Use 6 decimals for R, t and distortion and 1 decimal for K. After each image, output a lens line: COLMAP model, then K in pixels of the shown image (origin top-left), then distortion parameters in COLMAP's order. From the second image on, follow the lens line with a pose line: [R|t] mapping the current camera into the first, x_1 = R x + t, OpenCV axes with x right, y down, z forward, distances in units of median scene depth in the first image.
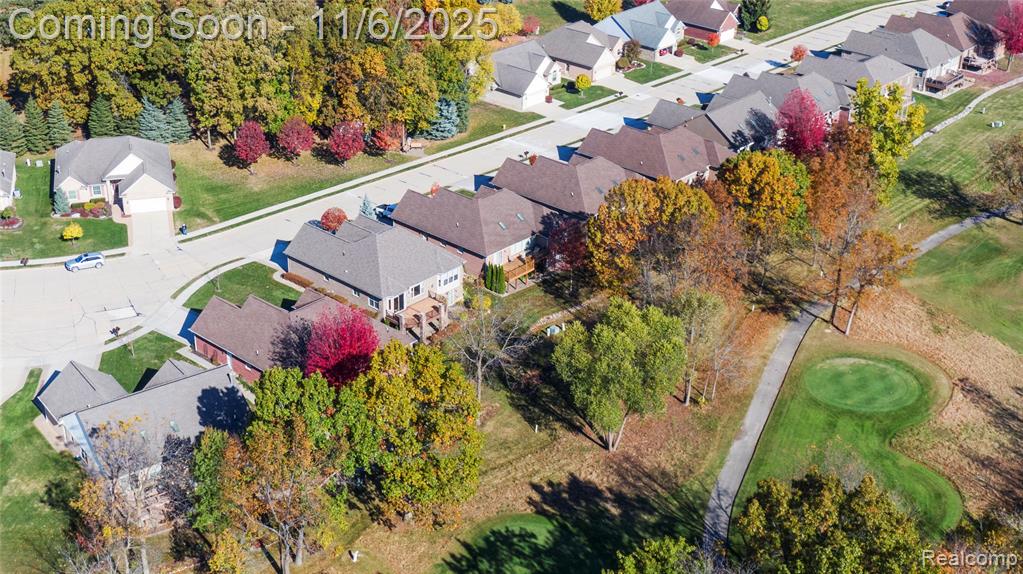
lens RADIAL K [[1359.6, 0, 512.1], [0, 1359.6, 287.1], [0, 0, 1]] dist [0.021436, 0.000000]
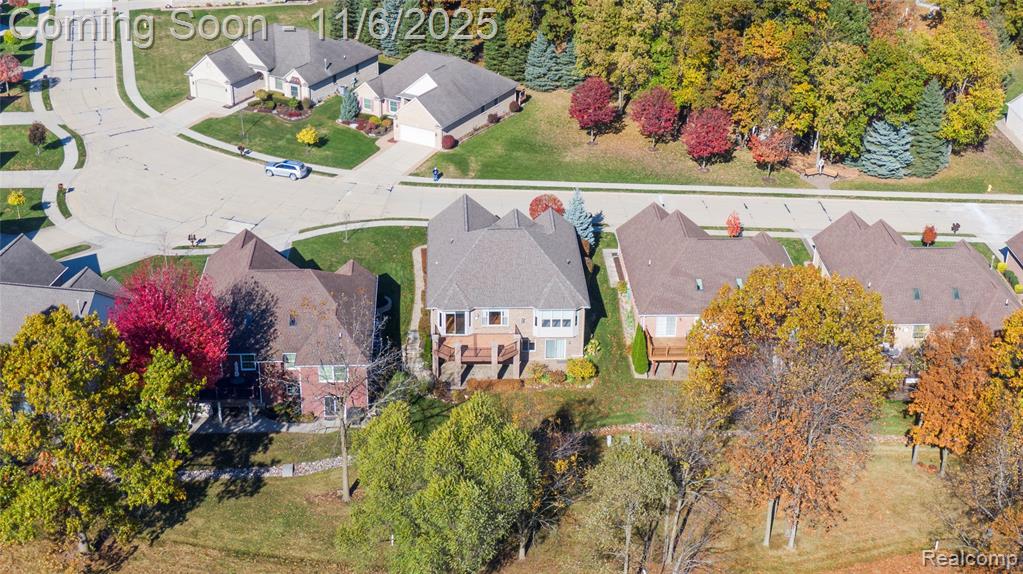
lens RADIAL K [[1400.0, 0, 511.9], [0, 1400.0, 344.4], [0, 0, 1]] dist [0.050293, 0.000000]
pose [[0.701341, 0.340190, -0.626412, 0.362517], [-0.324545, 0.934798, 0.144301, -0.084180], [0.634659, 0.102094, 0.766019, 0.389588]]
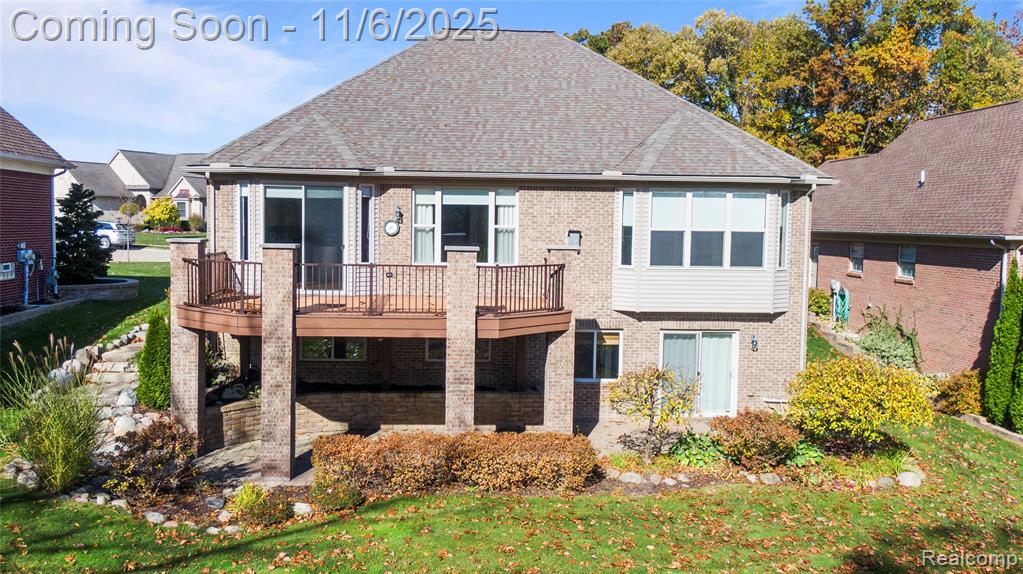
lens RADIAL K [[883.1, 0, 506.2], [0, 883.1, 286.8], [0, 0, 1]] dist [0.022121, 0.016600]
pose [[0.721681, 0.044299, -0.690806, 0.014886], [-0.314678, 0.909870, -0.270396, 0.035428], [0.616566, 0.412522, 0.670576, 0.825221]]
